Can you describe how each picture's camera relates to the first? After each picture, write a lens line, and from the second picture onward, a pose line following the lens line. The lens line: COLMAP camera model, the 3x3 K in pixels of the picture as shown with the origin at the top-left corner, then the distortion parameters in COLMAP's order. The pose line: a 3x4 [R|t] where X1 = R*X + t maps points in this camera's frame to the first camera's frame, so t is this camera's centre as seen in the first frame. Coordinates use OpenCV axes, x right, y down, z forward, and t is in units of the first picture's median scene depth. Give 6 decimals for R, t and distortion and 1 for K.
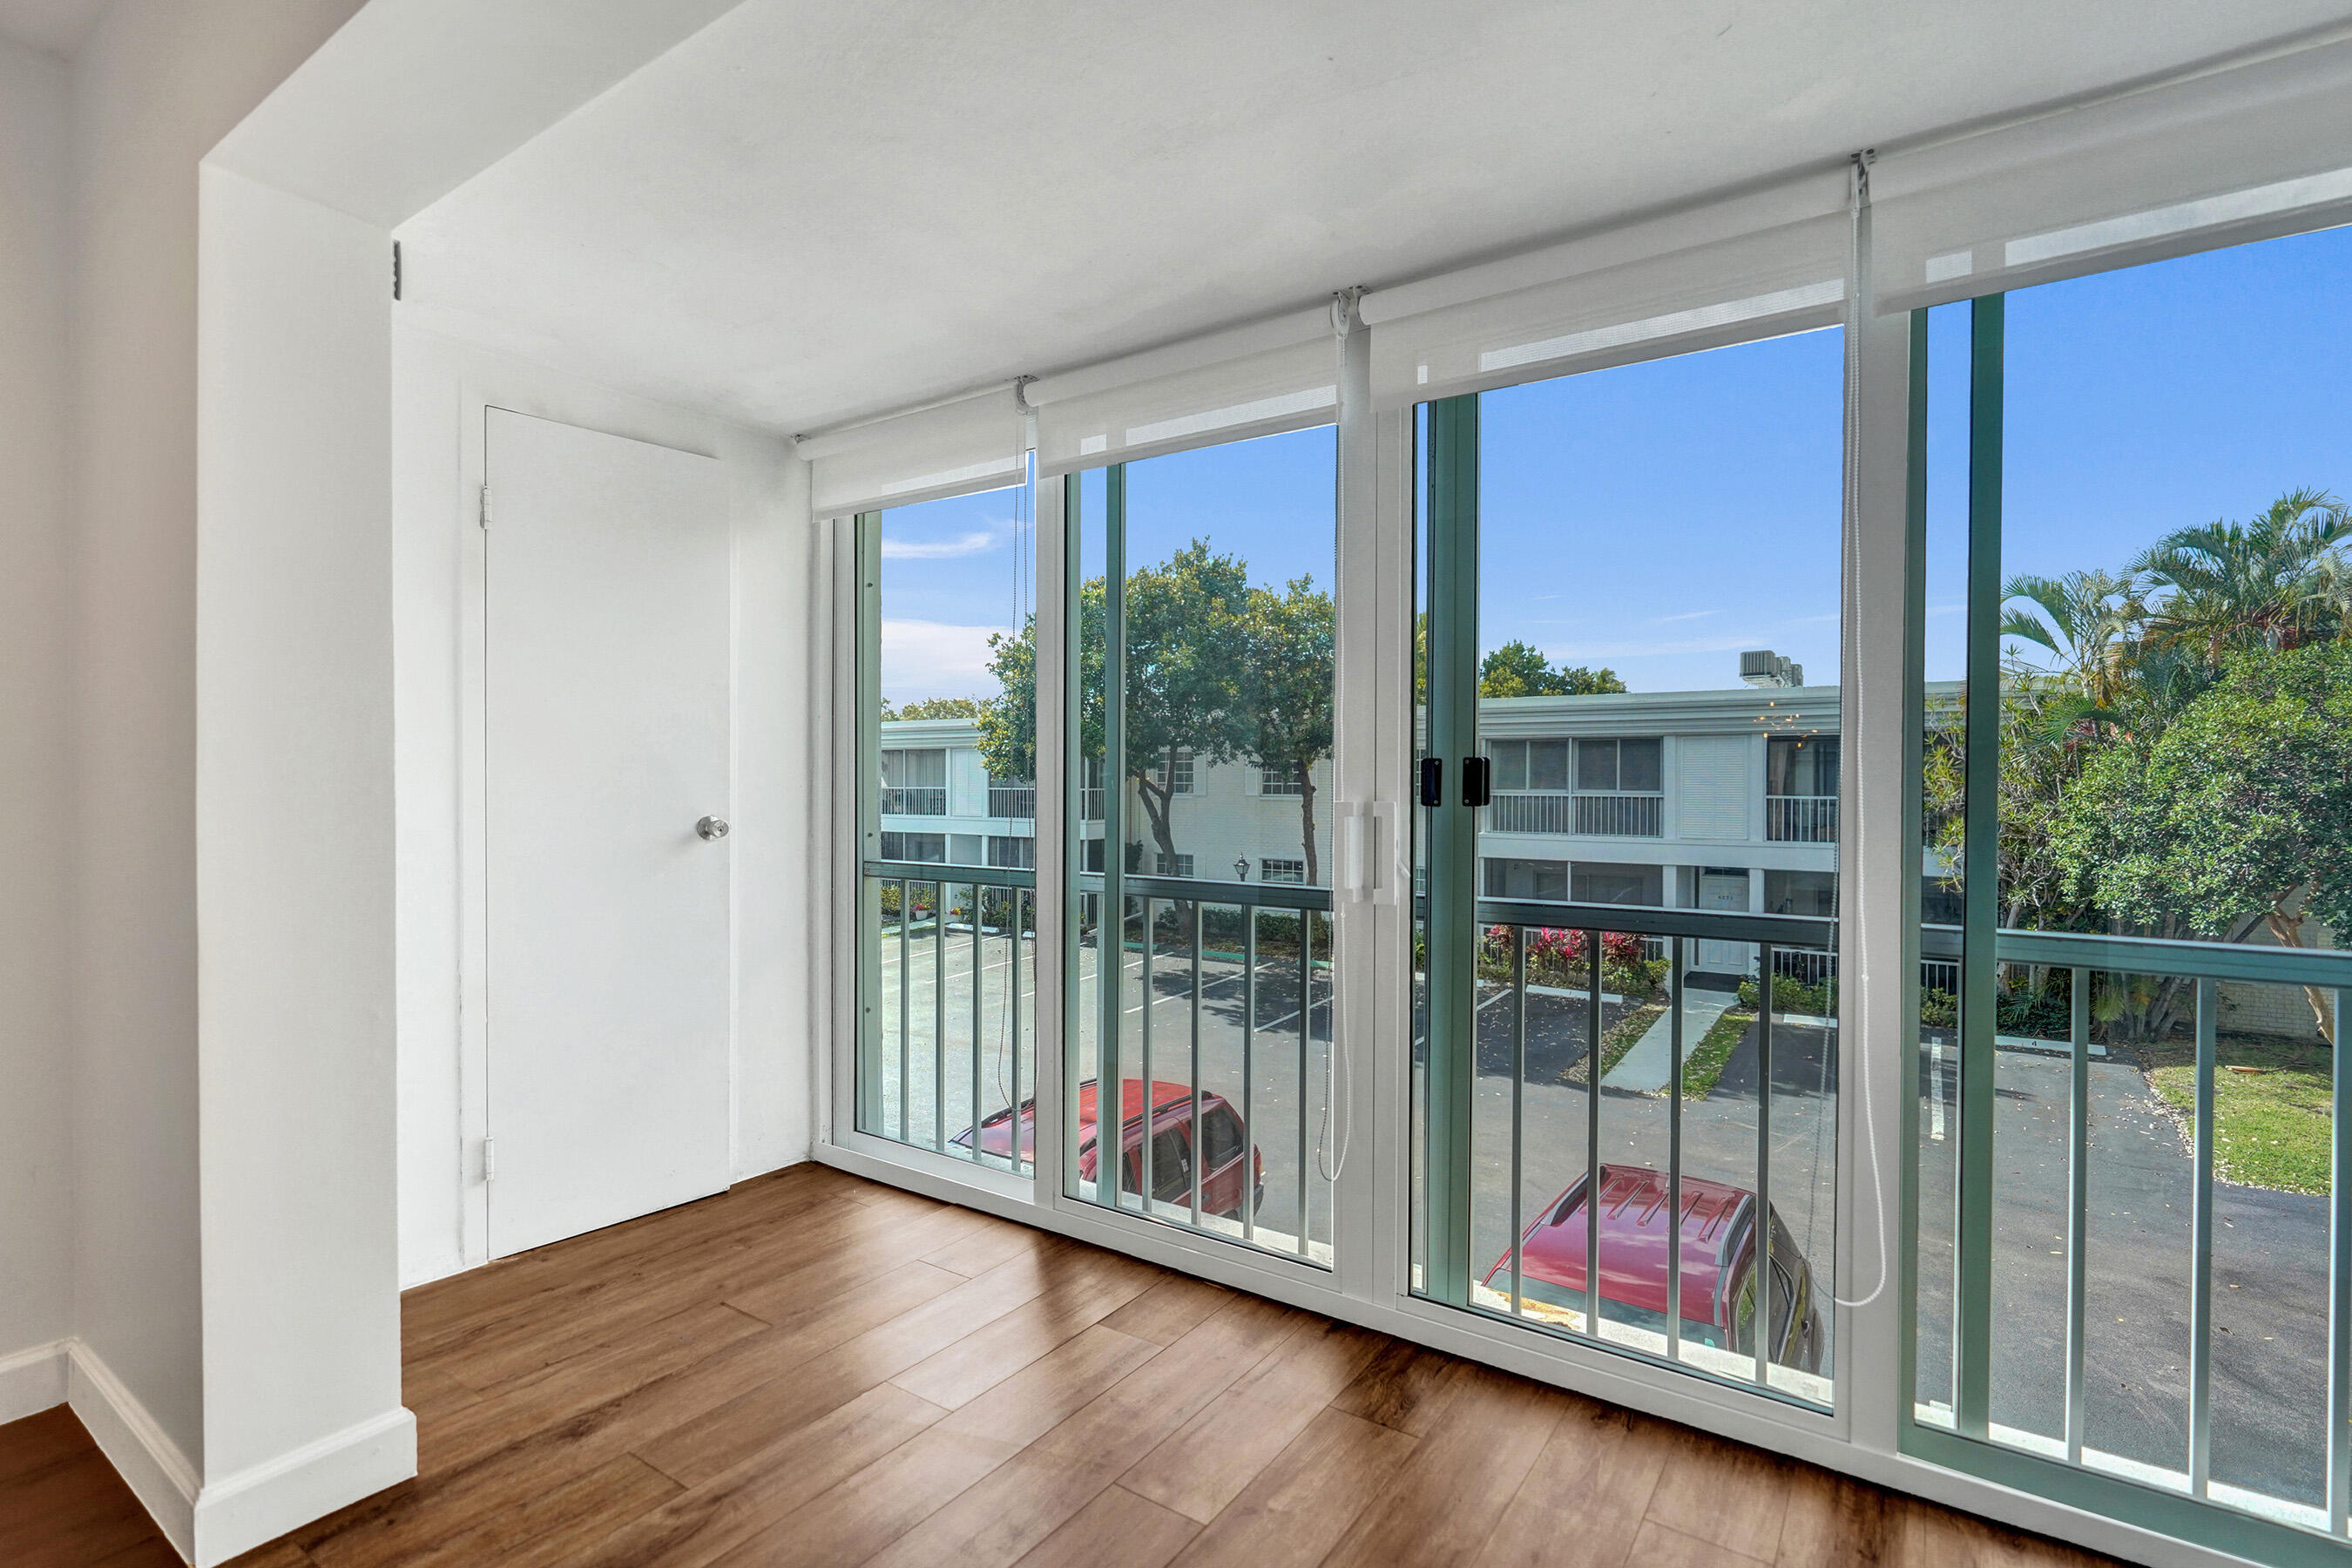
lens RADIAL K [[1111.5, 0, 1176.0], [0, 1111.5, 784.0], [0, 0, 1]] dist [-0.000048, 0.000340]
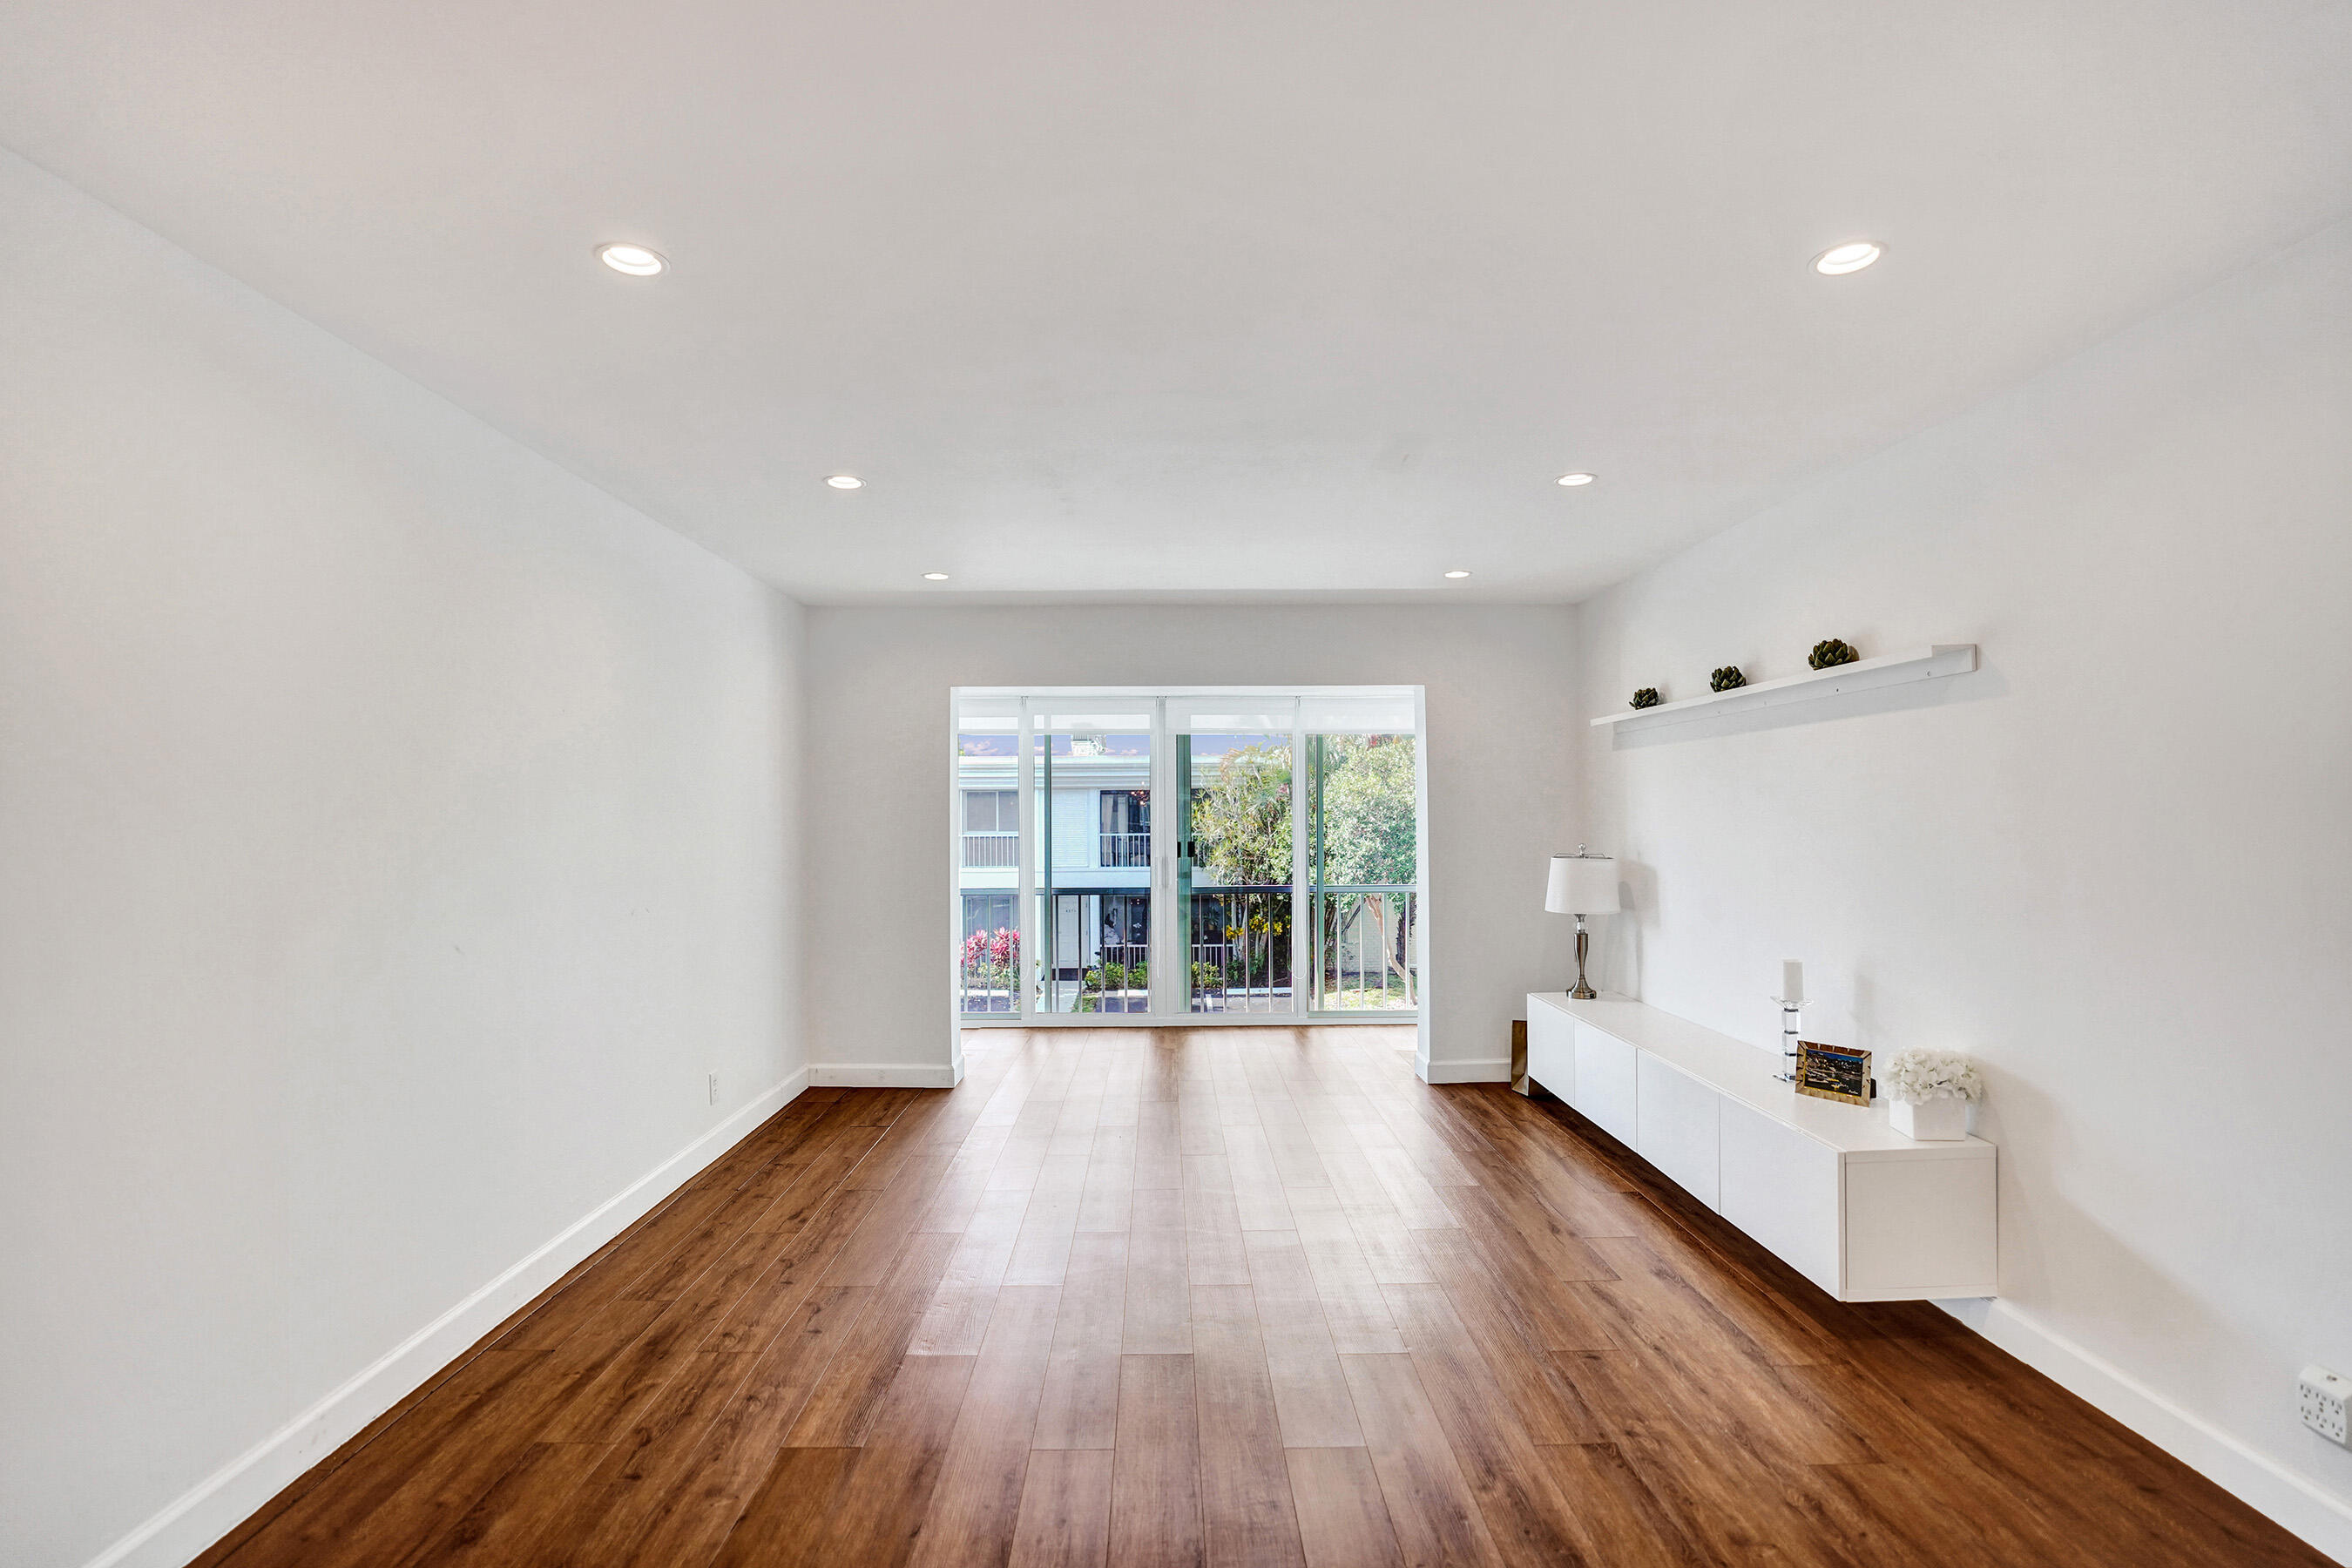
lens RADIAL K [[1070.7, 0, 1176.0], [0, 1070.7, 784.0], [0, 0, 1]] dist [0.000866, 0.000236]
pose [[0.823300, 0.008602, 0.567542, -0.156095], [0.011437, 0.999431, -0.031740, -0.008598], [-0.567492, 0.032622, 0.822733, -0.153794]]
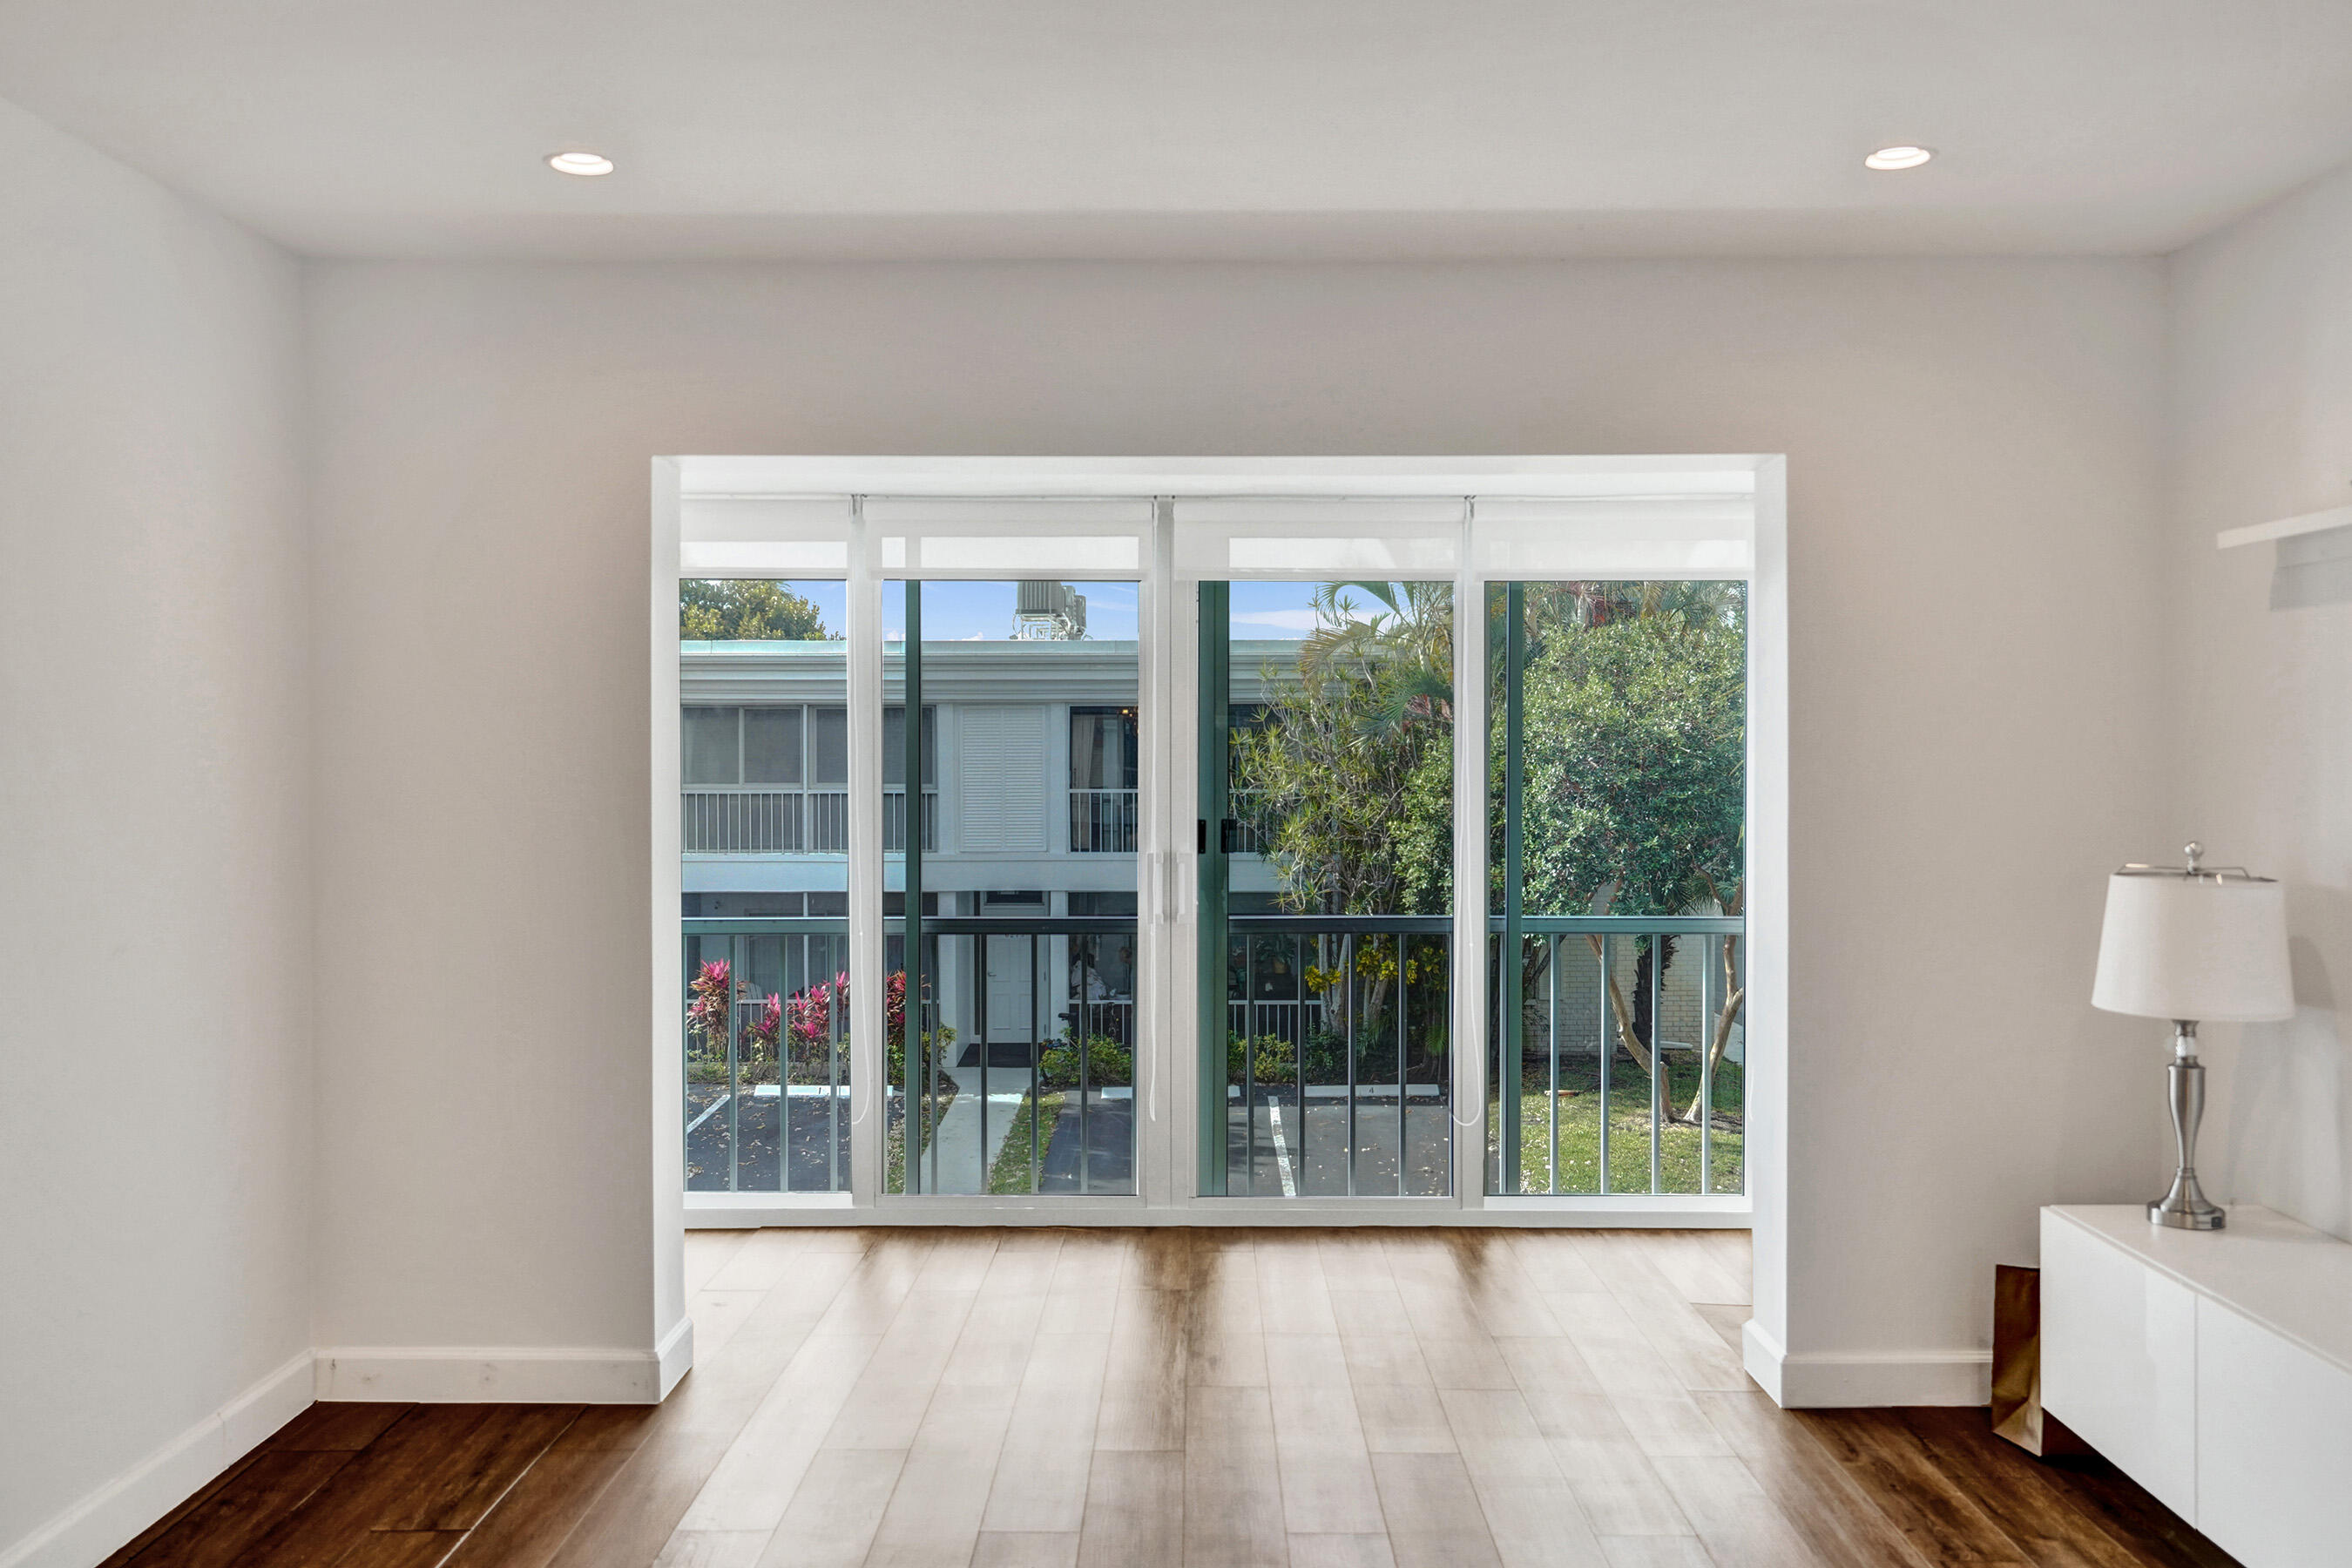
lens RADIAL K [[1945.4, 0, 1176.0], [0, 1945.4, 784.0], [0, 0, 1]] dist [0.007605, 0.000665]
pose [[0.835558, -0.012452, 0.549261, -0.114508], [0.006390, 0.999896, 0.012947, -0.009985], [-0.549365, -0.007308, 0.835551, -0.099792]]
